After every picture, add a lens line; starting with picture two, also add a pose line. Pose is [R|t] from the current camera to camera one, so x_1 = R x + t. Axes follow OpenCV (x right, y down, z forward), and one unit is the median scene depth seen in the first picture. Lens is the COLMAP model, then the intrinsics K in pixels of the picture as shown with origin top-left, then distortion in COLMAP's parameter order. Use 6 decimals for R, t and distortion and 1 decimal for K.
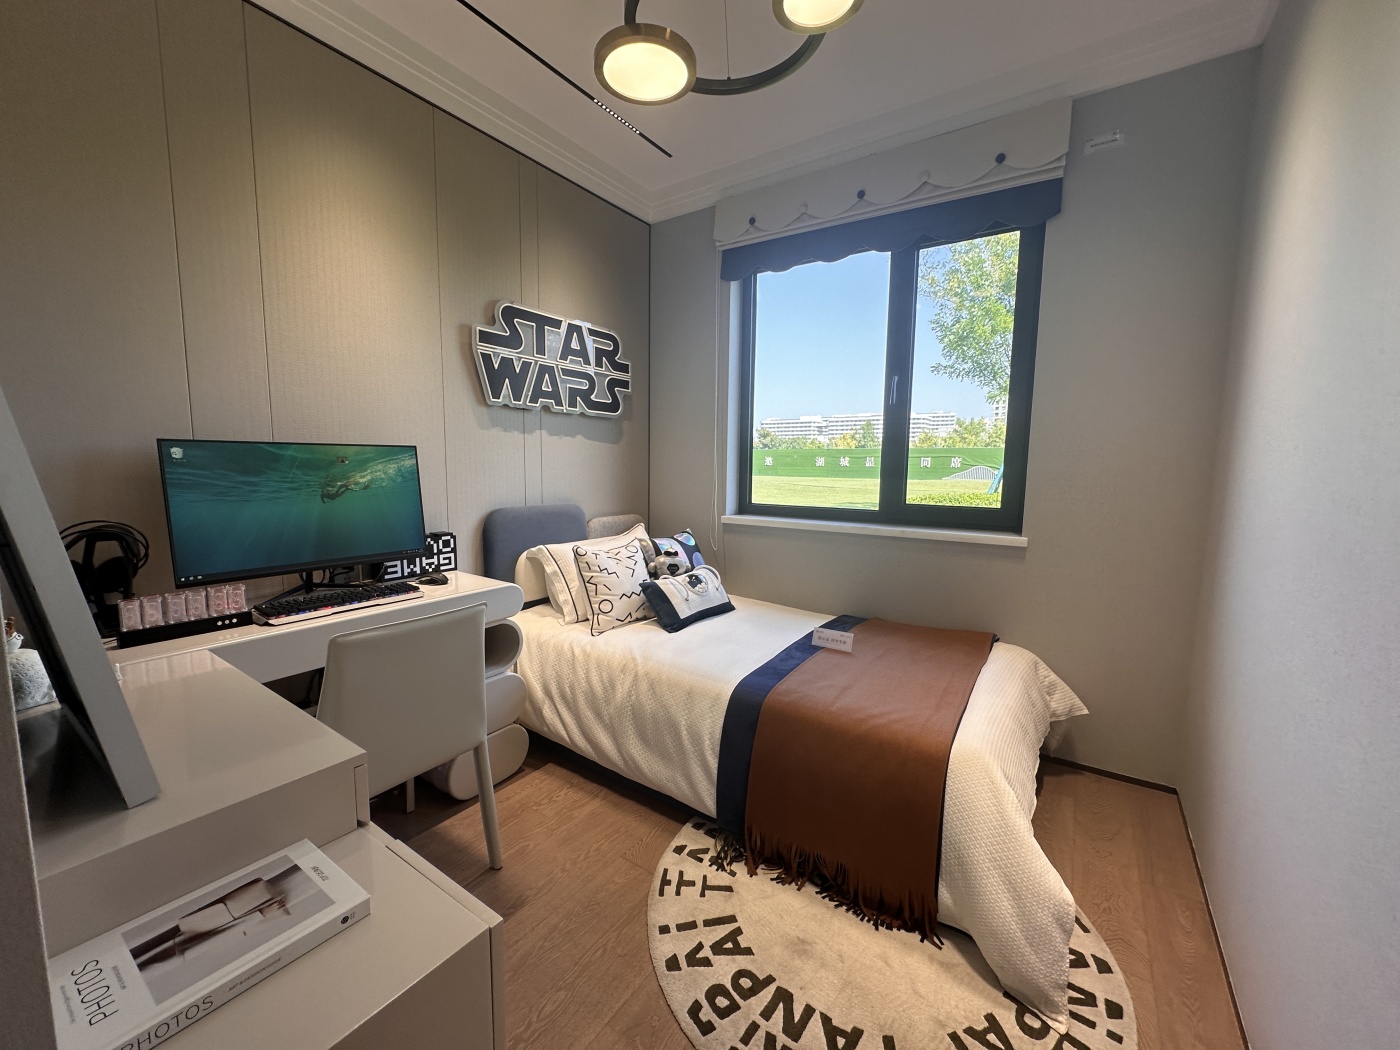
lens RADIAL K [[558.1, 0, 701.0], [0, 558.1, 527.1], [0, 0, 1]] dist [0.000601, -0.000013]
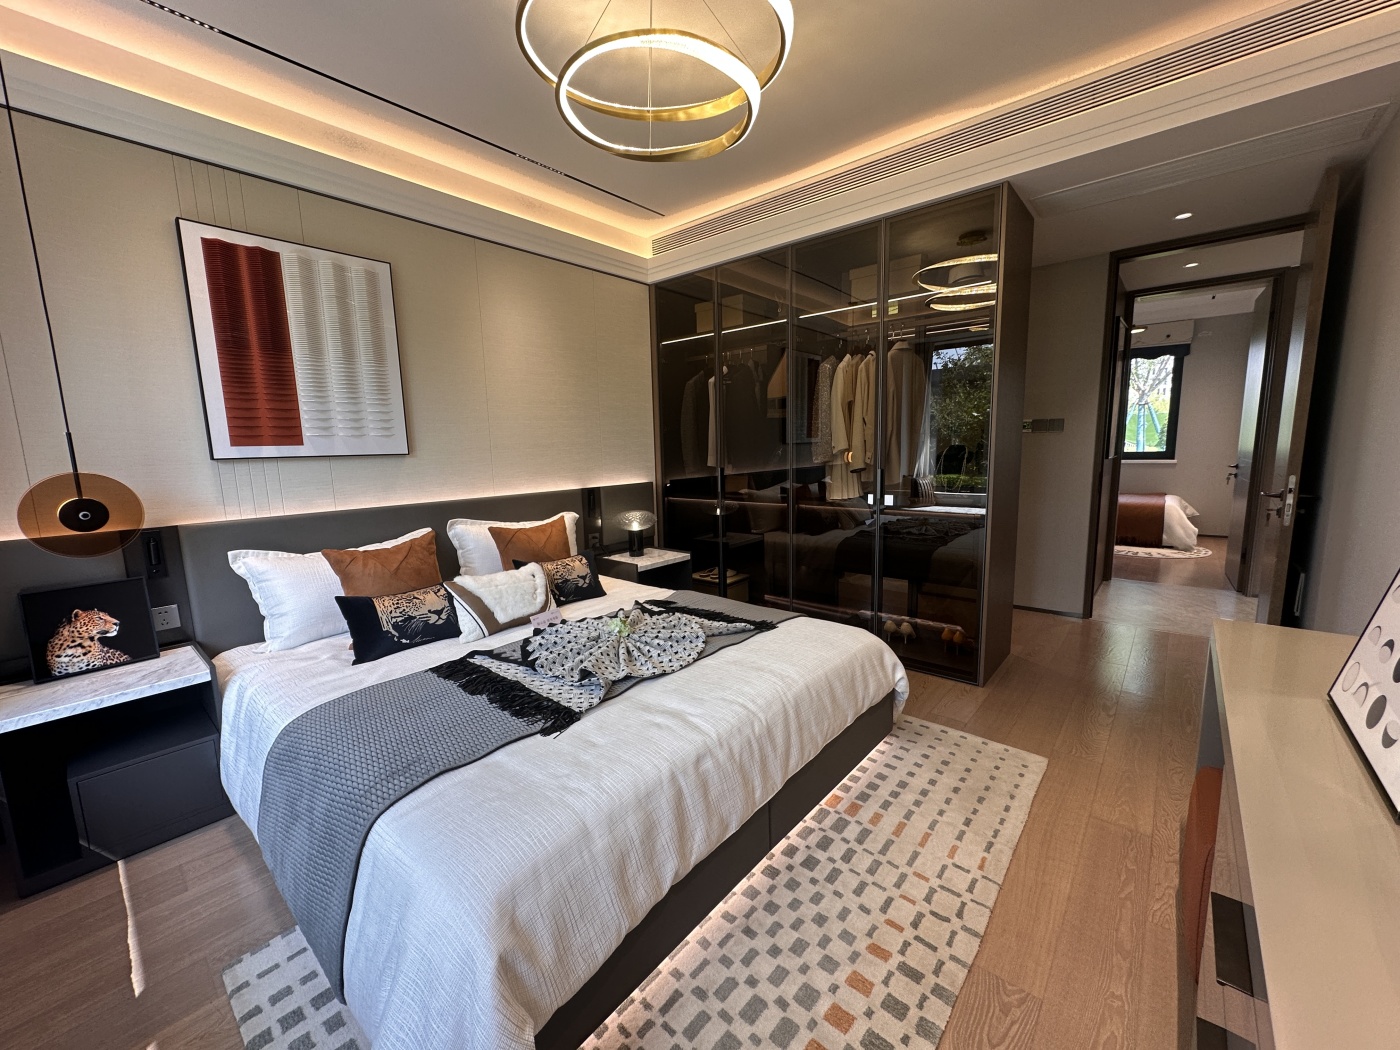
lens RADIAL K [[558.1, 0, 710.9], [0, 558.1, 520.5], [0, 0, 1]] dist [0.000601, -0.000013]
pose [[0.993769, -0.022241, -0.109220, -1.609981], [0.025000, 0.999400, 0.023958, 0.214175], [0.108622, -0.026539, 0.993729, -2.293330]]
